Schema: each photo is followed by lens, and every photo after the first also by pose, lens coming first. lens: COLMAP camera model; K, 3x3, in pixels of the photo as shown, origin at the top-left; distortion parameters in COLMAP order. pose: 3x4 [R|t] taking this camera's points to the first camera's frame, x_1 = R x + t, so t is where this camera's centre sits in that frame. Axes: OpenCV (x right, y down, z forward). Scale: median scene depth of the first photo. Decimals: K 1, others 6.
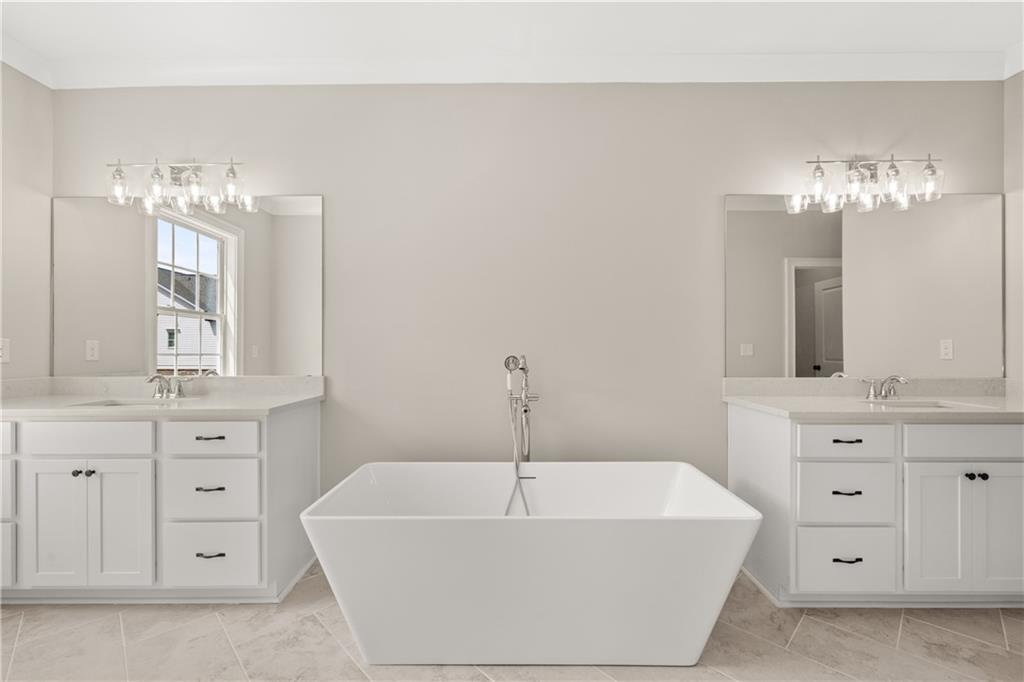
lens RADIAL K [[430.0, 0, 512.0], [0, 430.0, 341.0], [0, 0, 1]] dist [-0.002825, -0.000261]
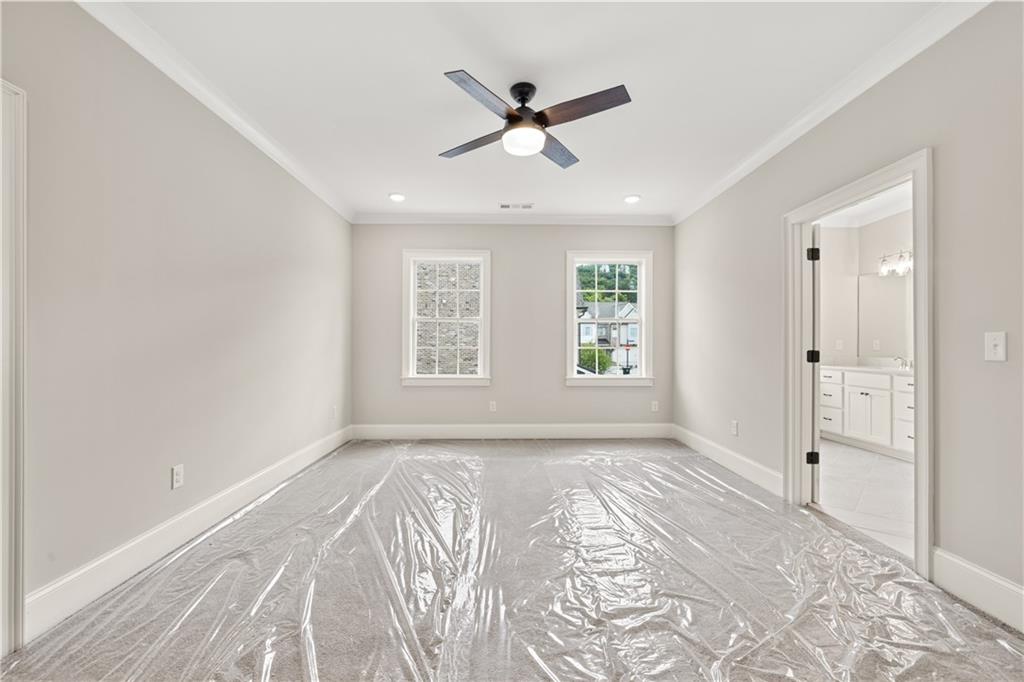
lens RADIAL K [[430.0, 0, 512.0], [0, 430.0, 341.0], [0, 0, 1]] dist [-0.002825, -0.000261]
pose [[0.026553, -0.008648, -0.999610, 1.145733], [-0.001900, 0.999960, -0.008702, 0.021742], [0.999646, 0.002130, 0.026535, -0.886187]]
